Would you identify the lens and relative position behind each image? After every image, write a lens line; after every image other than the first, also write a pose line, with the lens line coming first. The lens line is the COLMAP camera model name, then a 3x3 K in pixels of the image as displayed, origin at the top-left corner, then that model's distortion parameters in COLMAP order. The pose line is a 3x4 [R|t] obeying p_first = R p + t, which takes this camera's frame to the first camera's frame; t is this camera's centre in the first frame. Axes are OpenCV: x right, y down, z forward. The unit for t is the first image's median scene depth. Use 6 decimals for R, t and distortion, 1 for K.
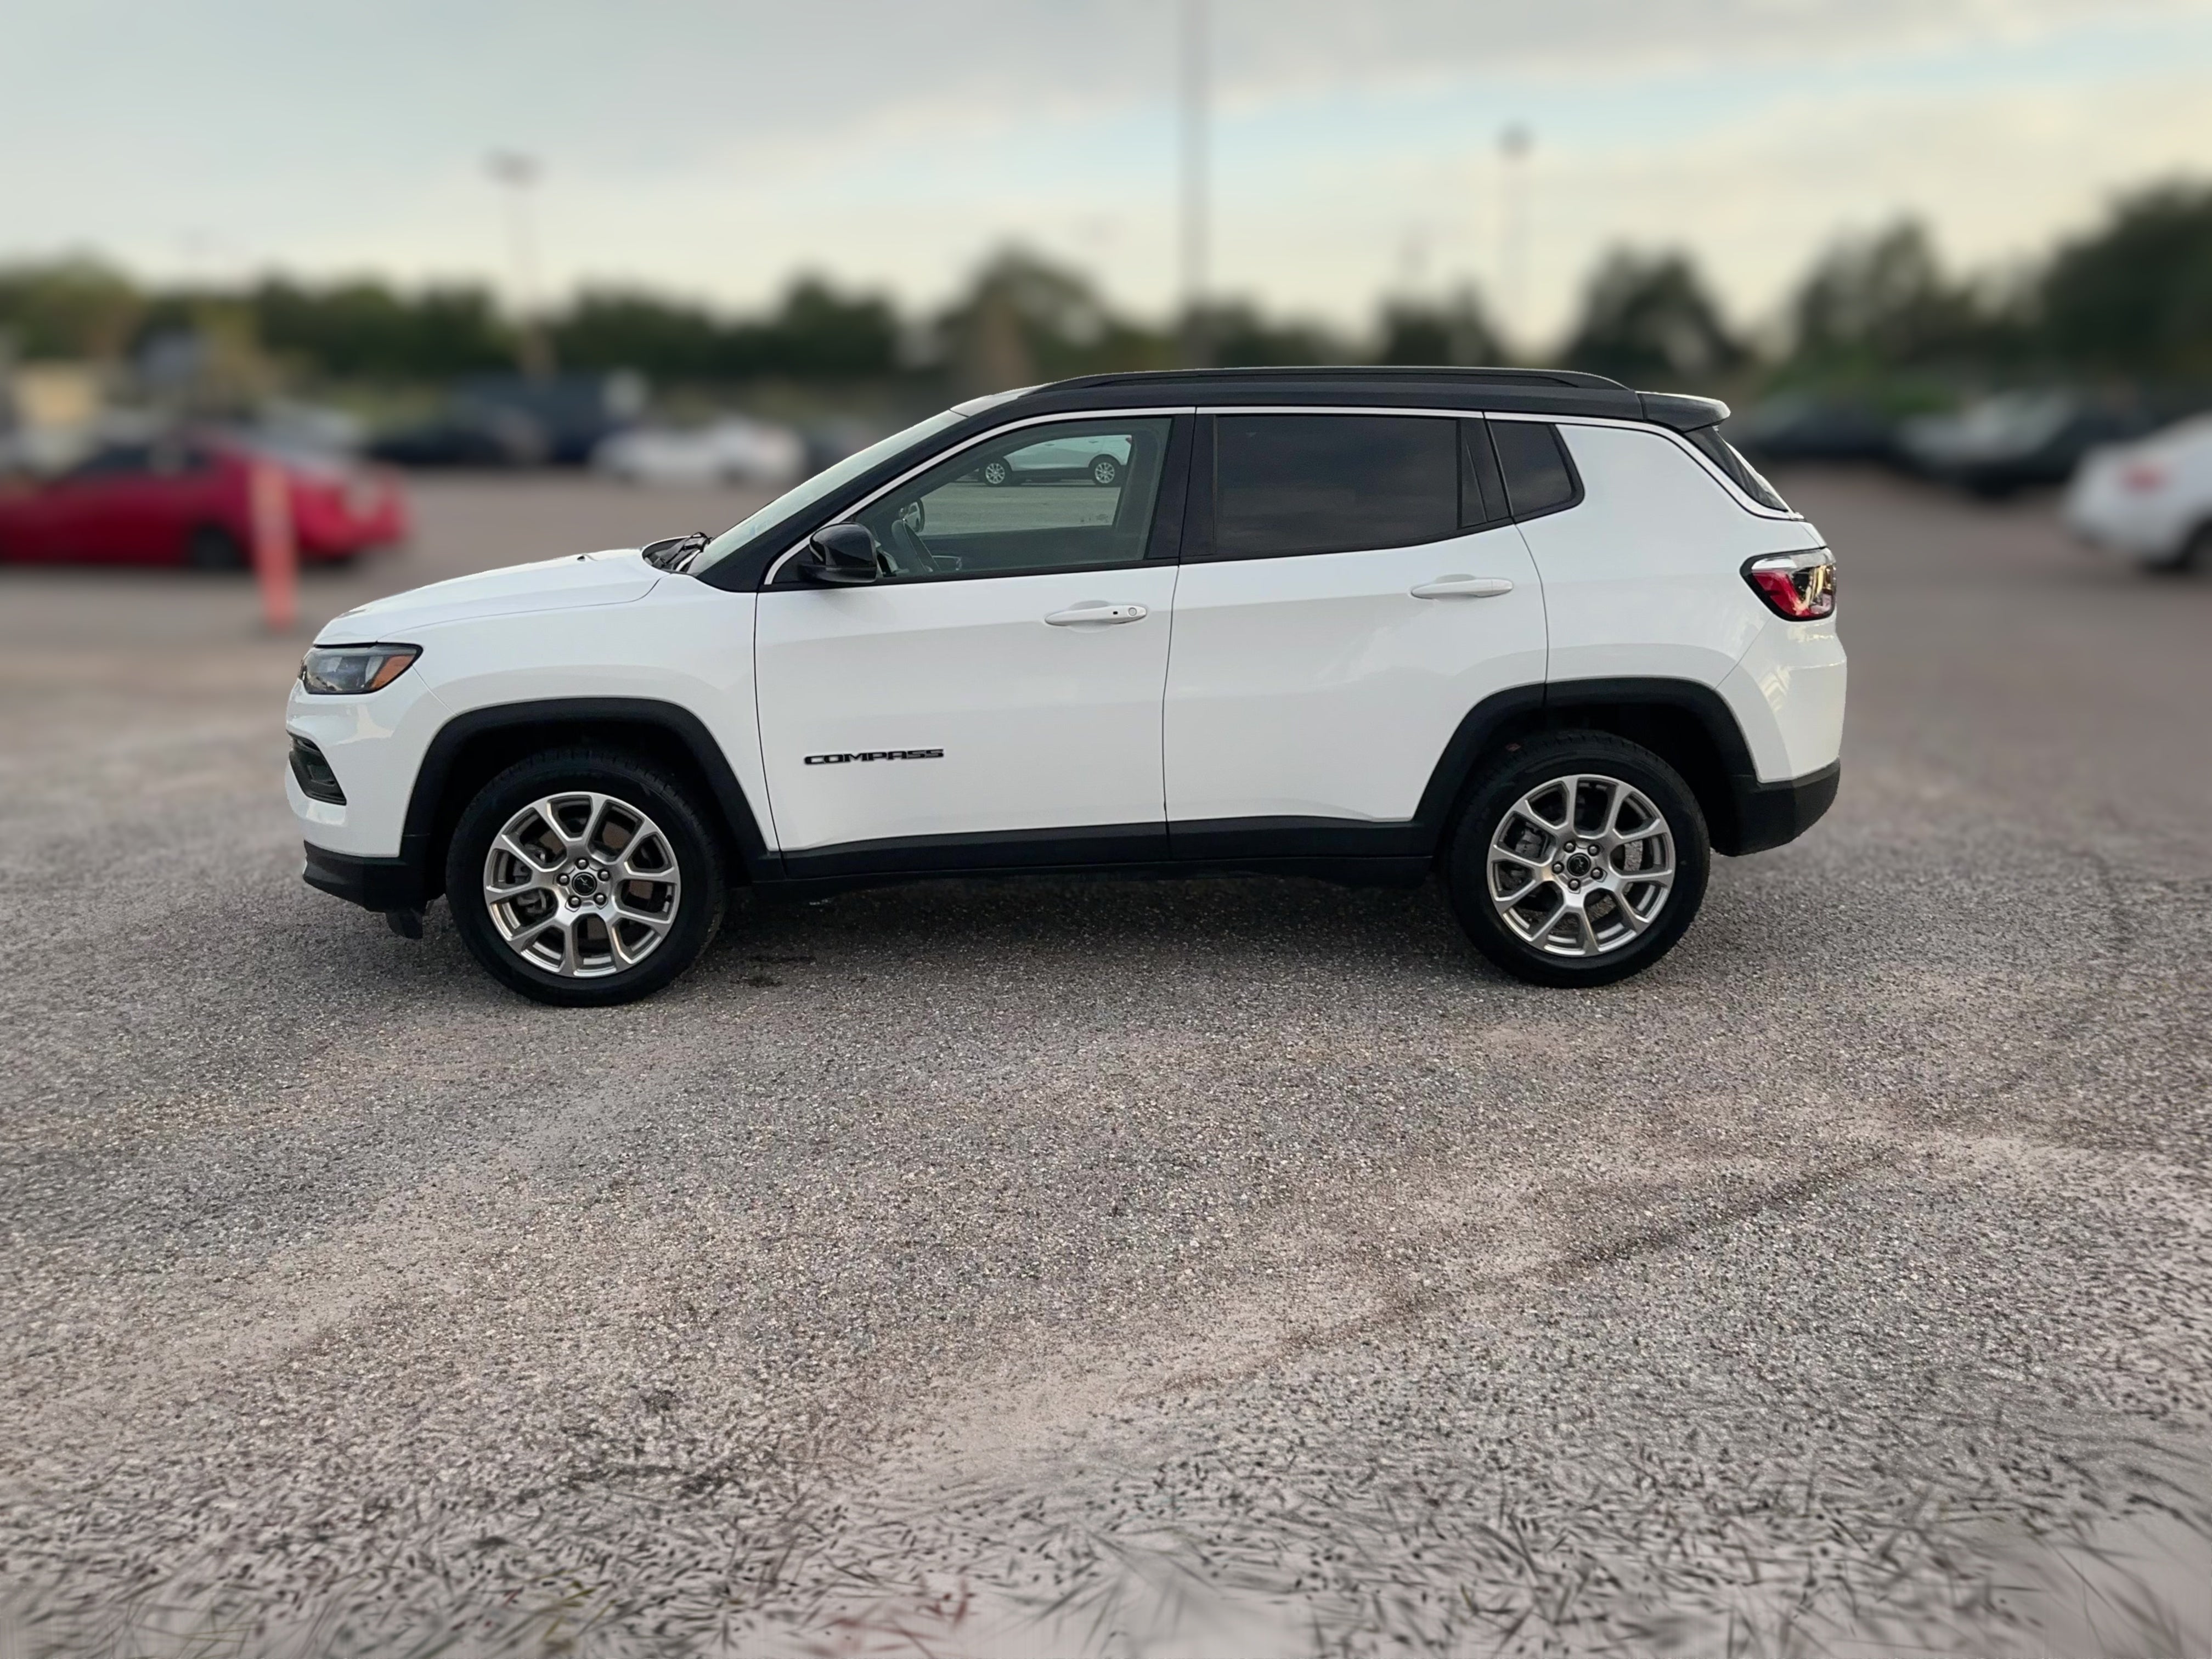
lens RADIAL K [[1752.7, 0, 1151.1], [0, 1752.7, 903.3], [0, 0, 1]] dist [-0.013106, -0.005803]
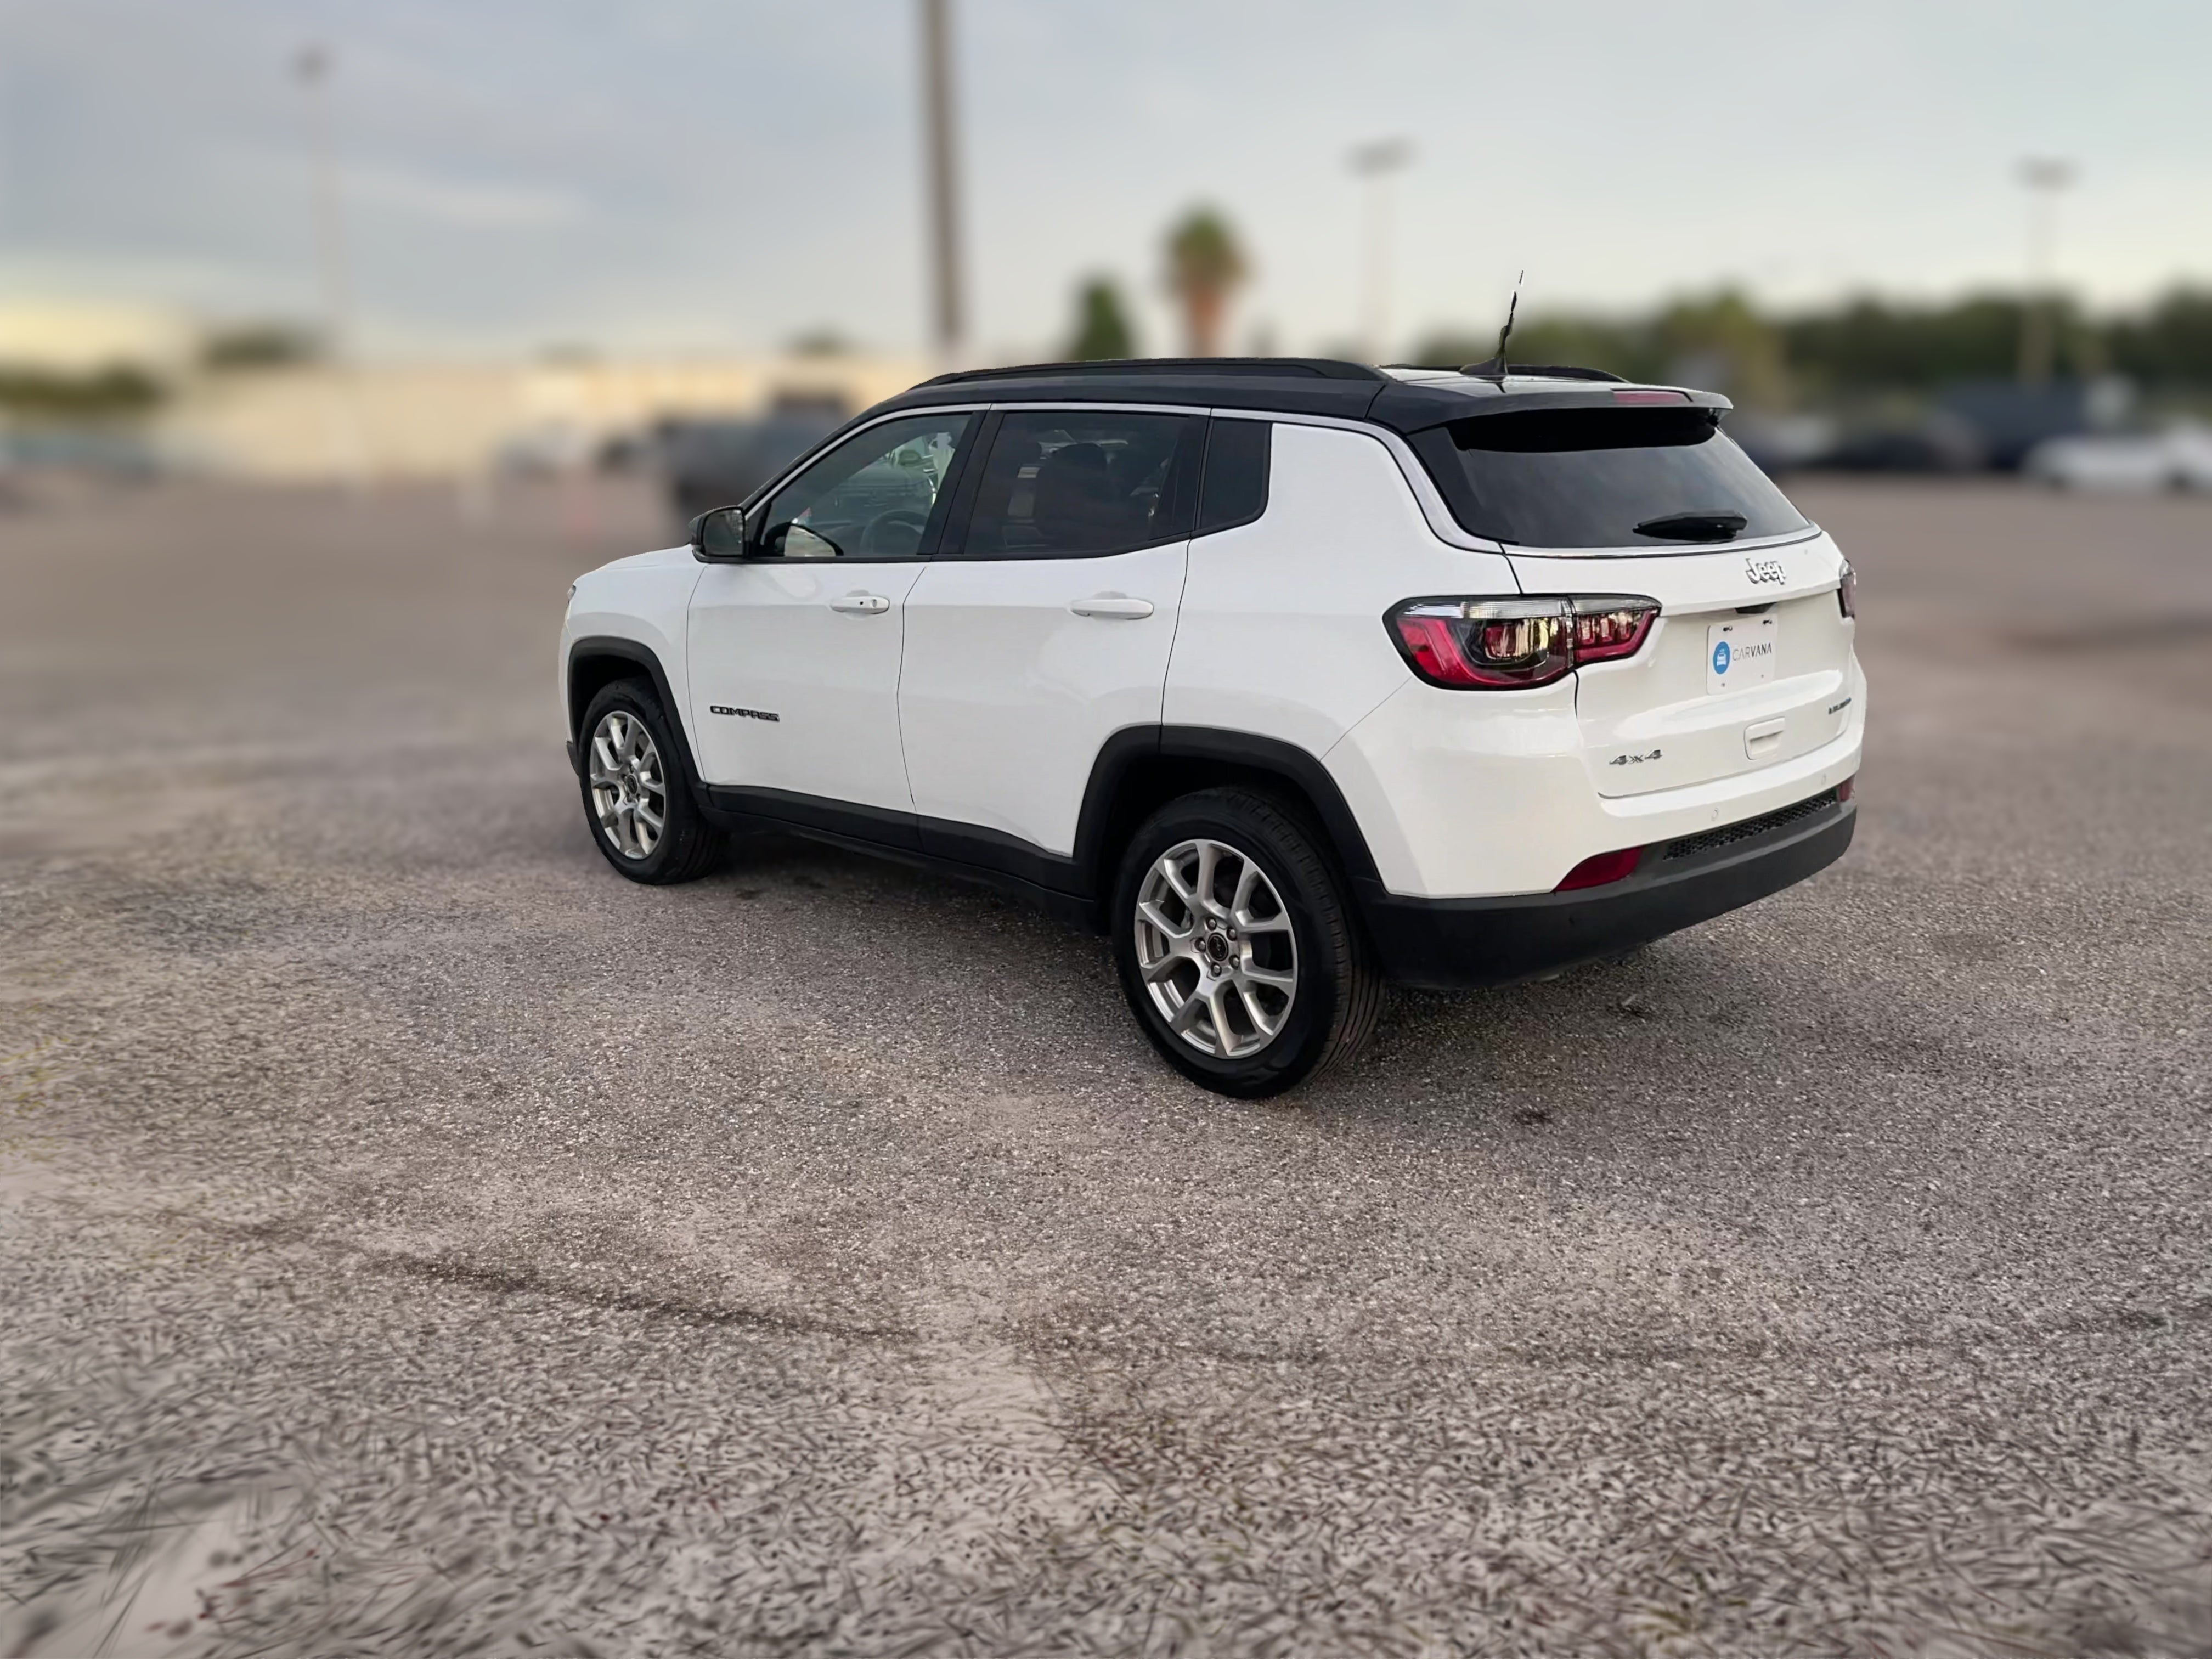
lens RADIAL K [[1656.0, 0, 1106.0], [0, 1656.0, 829.5], [0, 0, 1]] dist [0.004174, -0.008651]
pose [[0.678247, 0.174107, -0.713910, 0.775215], [-0.195151, 0.979317, 0.053432, -0.110951], [0.708447, 0.103080, 0.698196, 0.411001]]
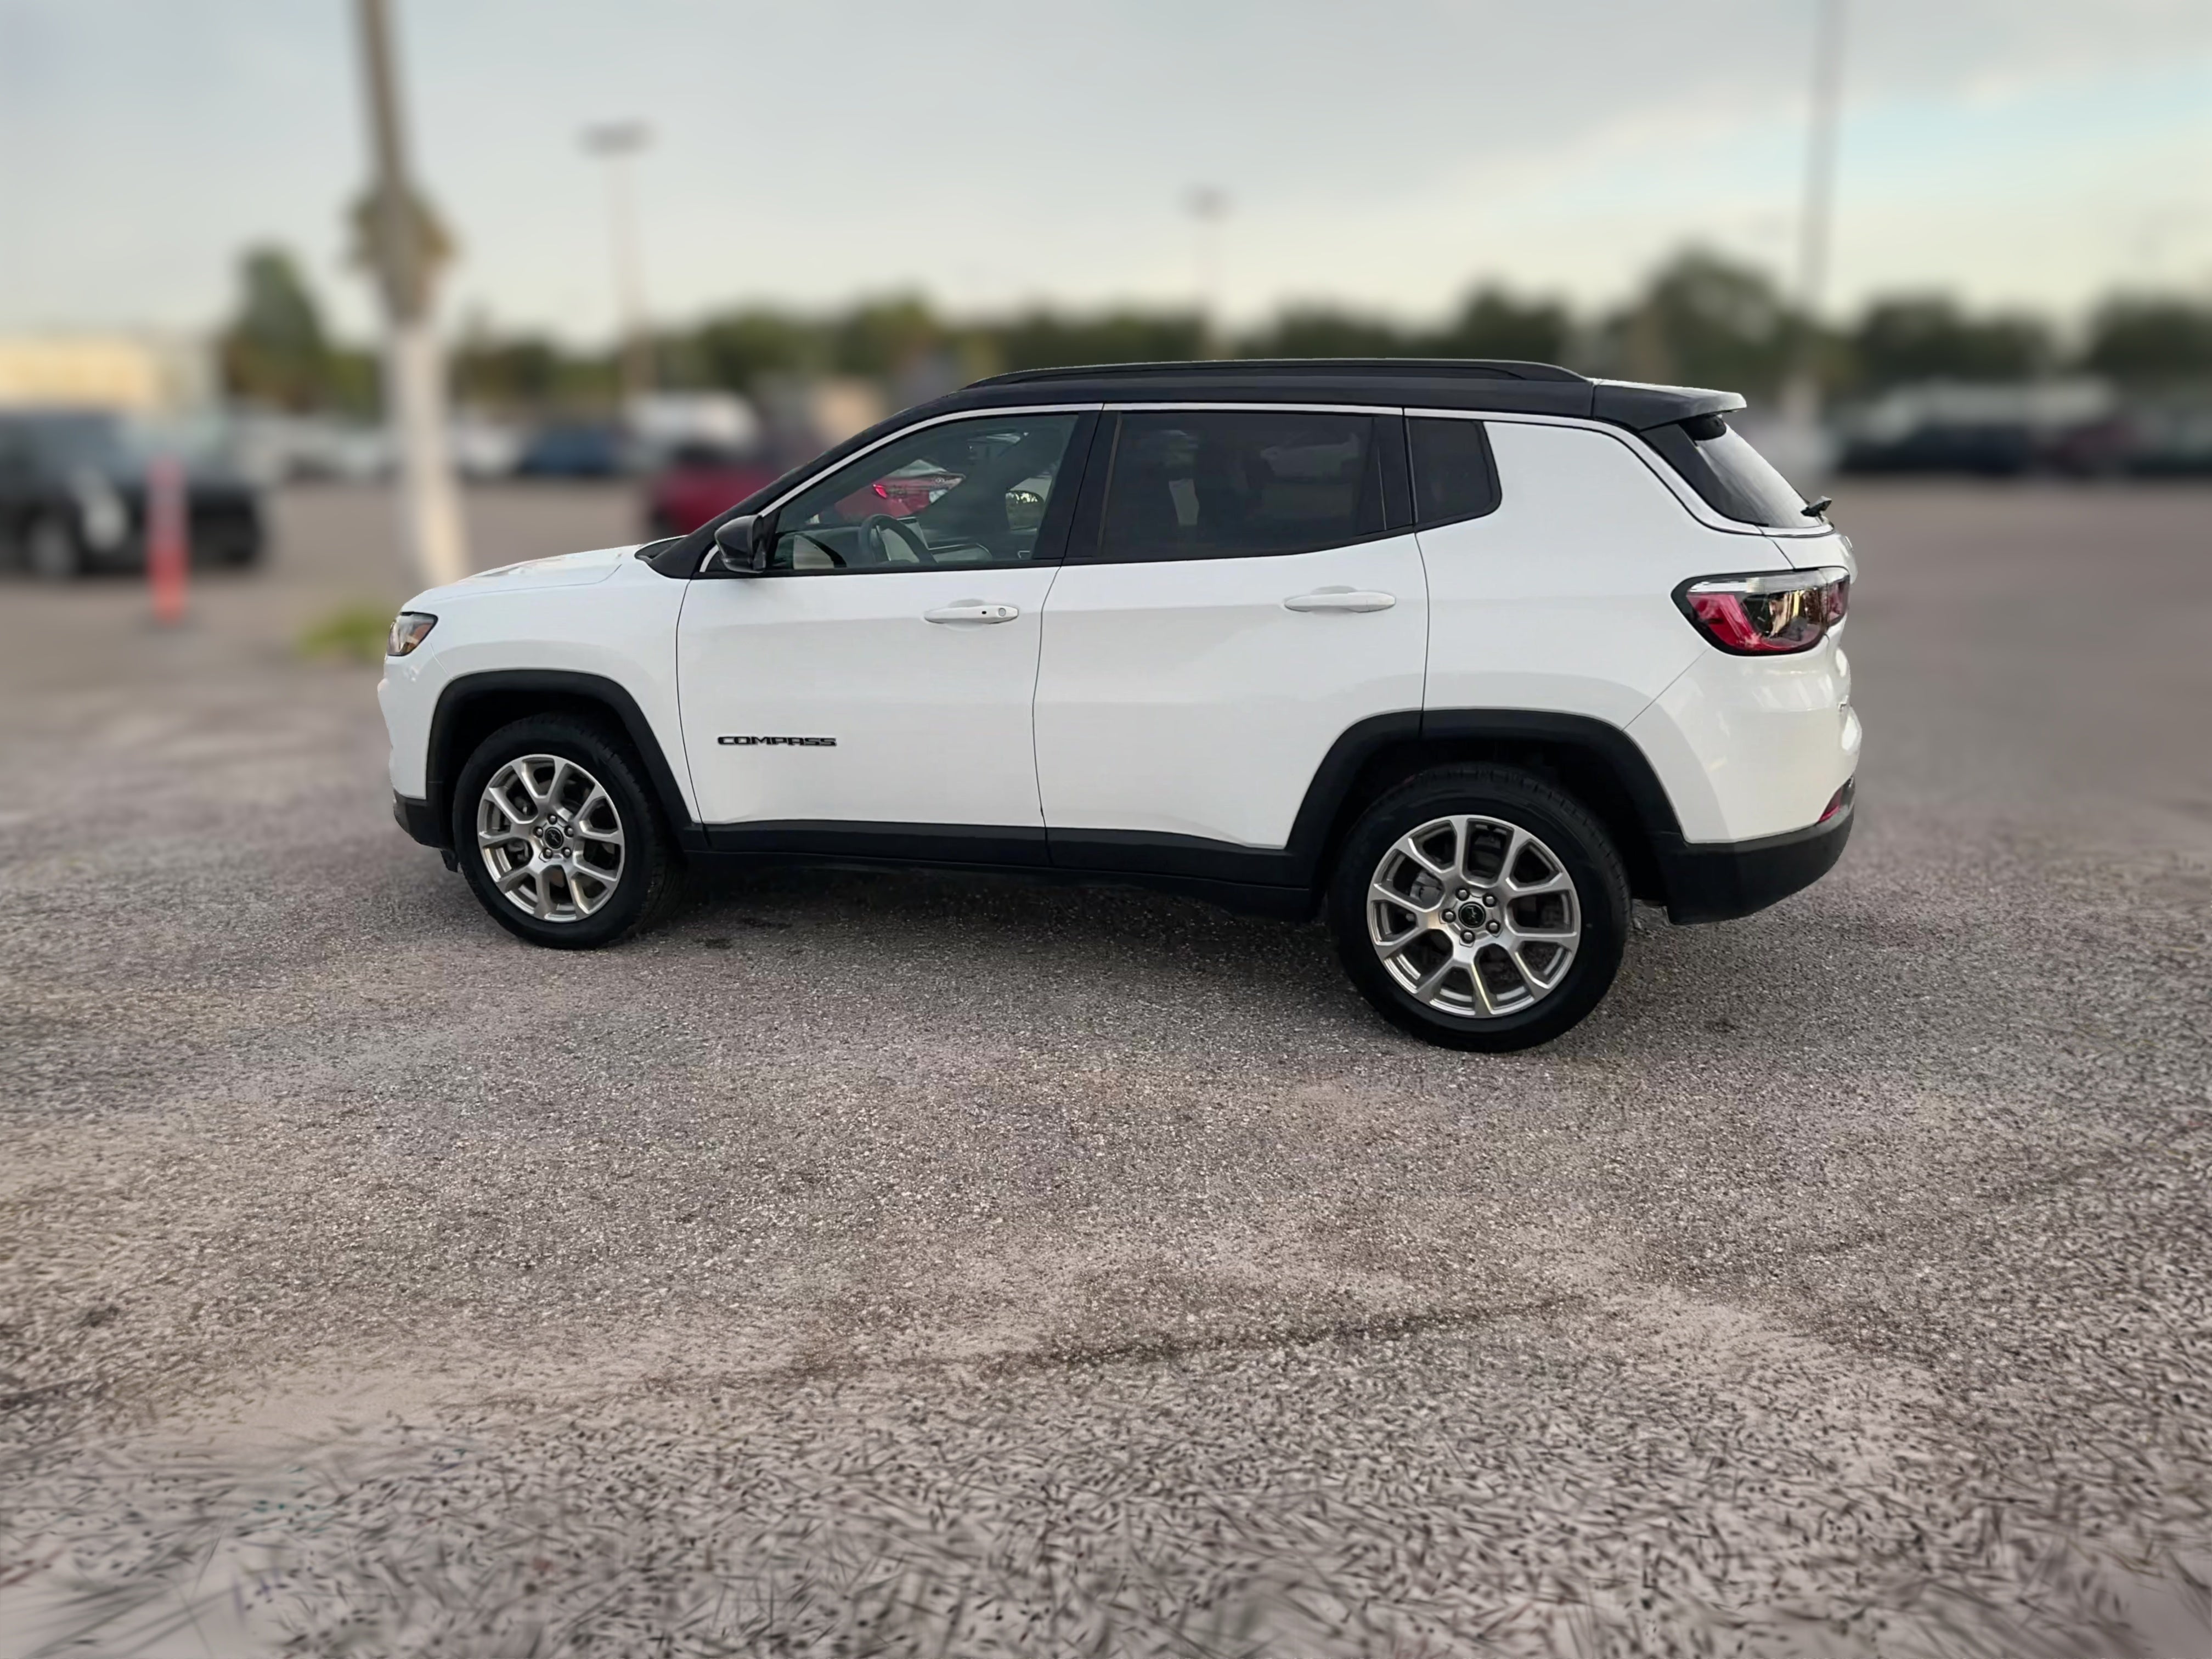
lens RADIAL K [[1644.8, 0, 1113.0], [0, 1644.8, 886.1], [0, 0, 1]] dist [0.001965, -0.007190]
pose [[0.932981, 0.099004, -0.346041, 0.368661], [-0.096587, 0.995029, 0.024270, -0.040157], [0.346723, 0.010780, 0.937906, 0.150262]]
